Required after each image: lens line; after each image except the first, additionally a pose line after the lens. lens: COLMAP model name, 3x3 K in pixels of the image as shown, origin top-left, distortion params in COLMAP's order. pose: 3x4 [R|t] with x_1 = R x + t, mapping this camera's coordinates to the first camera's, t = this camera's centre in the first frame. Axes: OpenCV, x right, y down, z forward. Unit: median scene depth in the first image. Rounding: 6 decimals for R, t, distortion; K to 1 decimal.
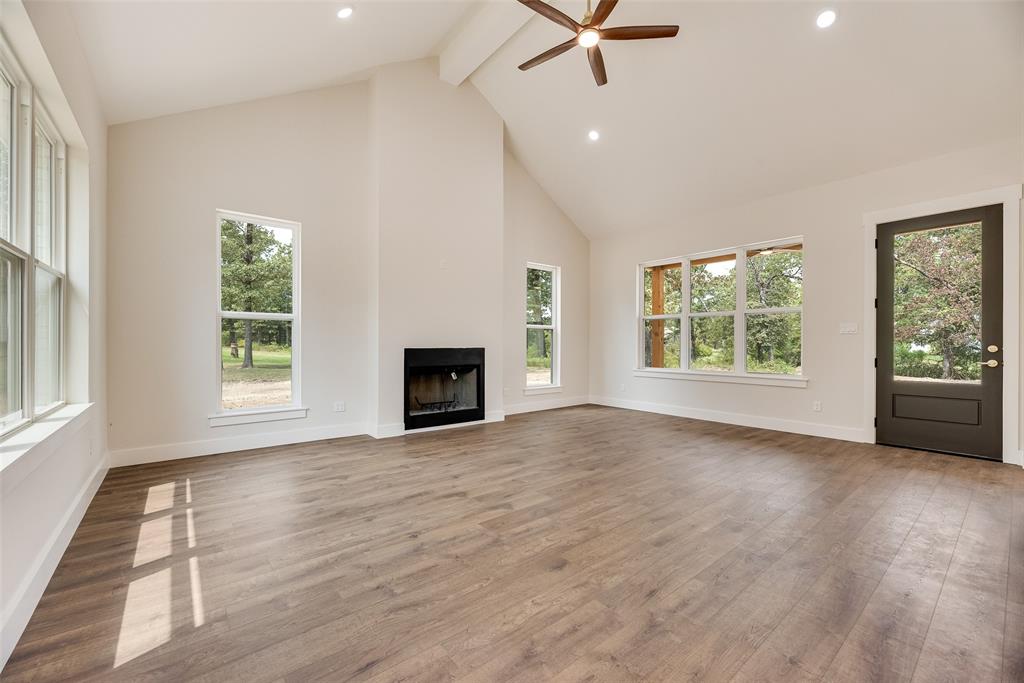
lens RADIAL K [[410.3, 0, 514.0], [0, 410.3, 347.0], [0, 0, 1]] dist [-0.002890, -0.000369]
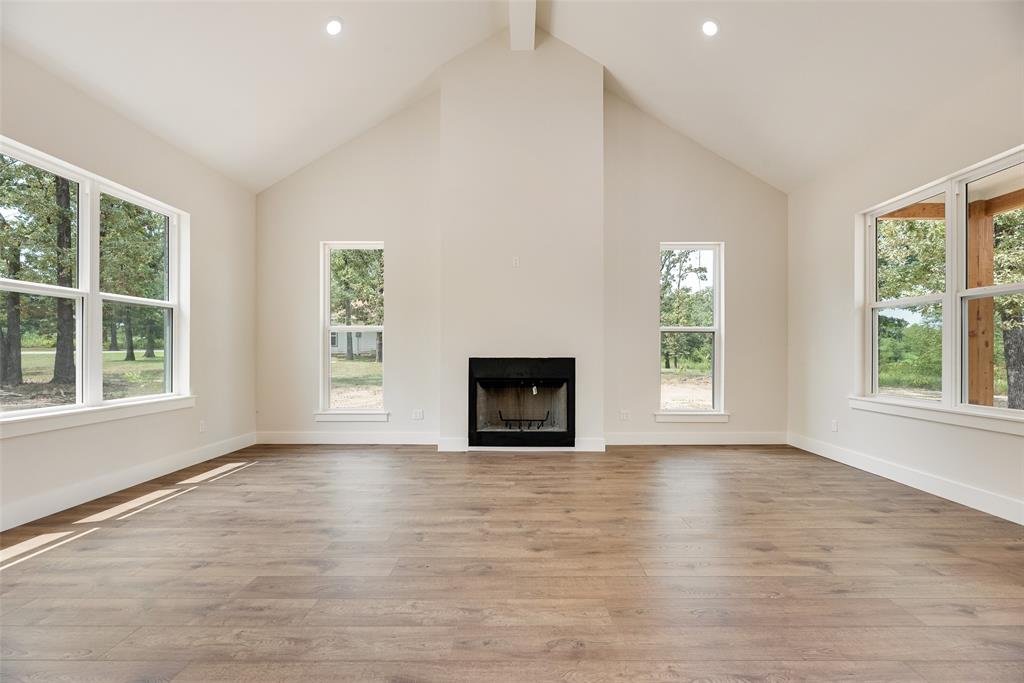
lens RADIAL K [[416.5, 0, 517.8], [0, 416.5, 344.6], [0, 0, 1]] dist [0.002786, -0.000344]
pose [[0.775018, -0.013181, -0.631801, 0.464349], [-0.003493, 0.999678, -0.025140, -0.003138], [0.631929, 0.021690, 0.774722, 0.378430]]
